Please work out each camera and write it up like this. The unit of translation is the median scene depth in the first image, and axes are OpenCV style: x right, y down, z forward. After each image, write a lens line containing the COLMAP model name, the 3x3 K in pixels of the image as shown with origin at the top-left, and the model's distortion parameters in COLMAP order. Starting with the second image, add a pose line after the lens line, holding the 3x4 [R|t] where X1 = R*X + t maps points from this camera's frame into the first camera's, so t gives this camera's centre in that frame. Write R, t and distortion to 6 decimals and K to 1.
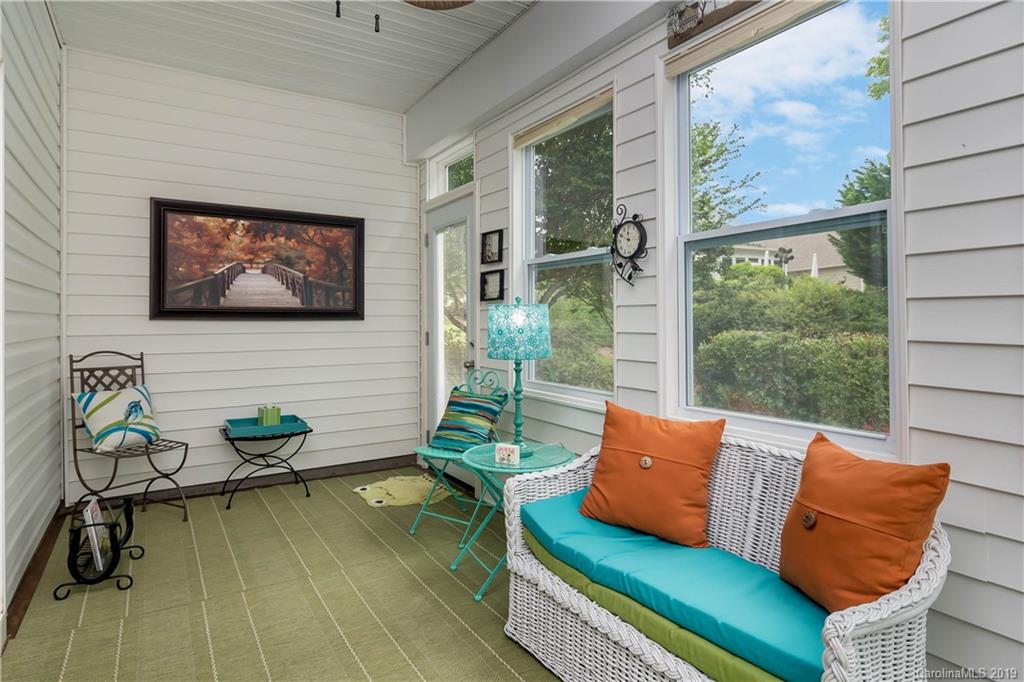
lens RADIAL K [[552.7, 0, 509.4], [0, 552.7, 334.1], [0, 0, 1]] dist [-0.000386, 0.001847]
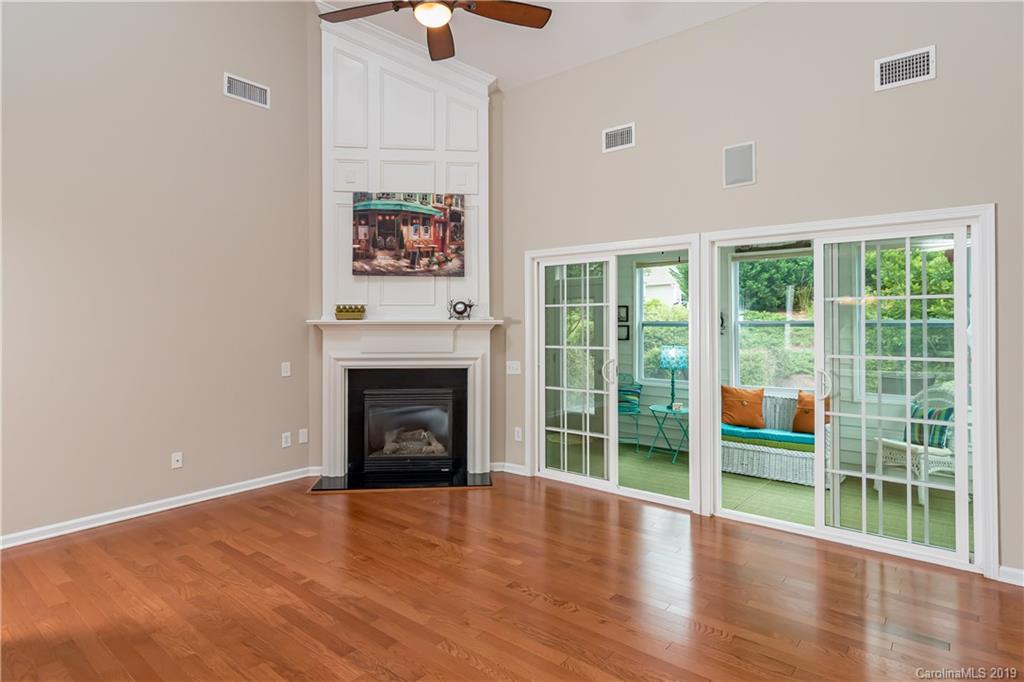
lens RADIAL K [[552.7, 0, 510.3], [0, 552.7, 318.7], [0, 0, 1]] dist [-0.000386, 0.001847]
pose [[0.948265, 0.008393, 0.317370, -1.096686], [-0.000666, 0.999701, -0.024447, -0.090016], [-0.317481, 0.022971, 0.947987, -0.837688]]
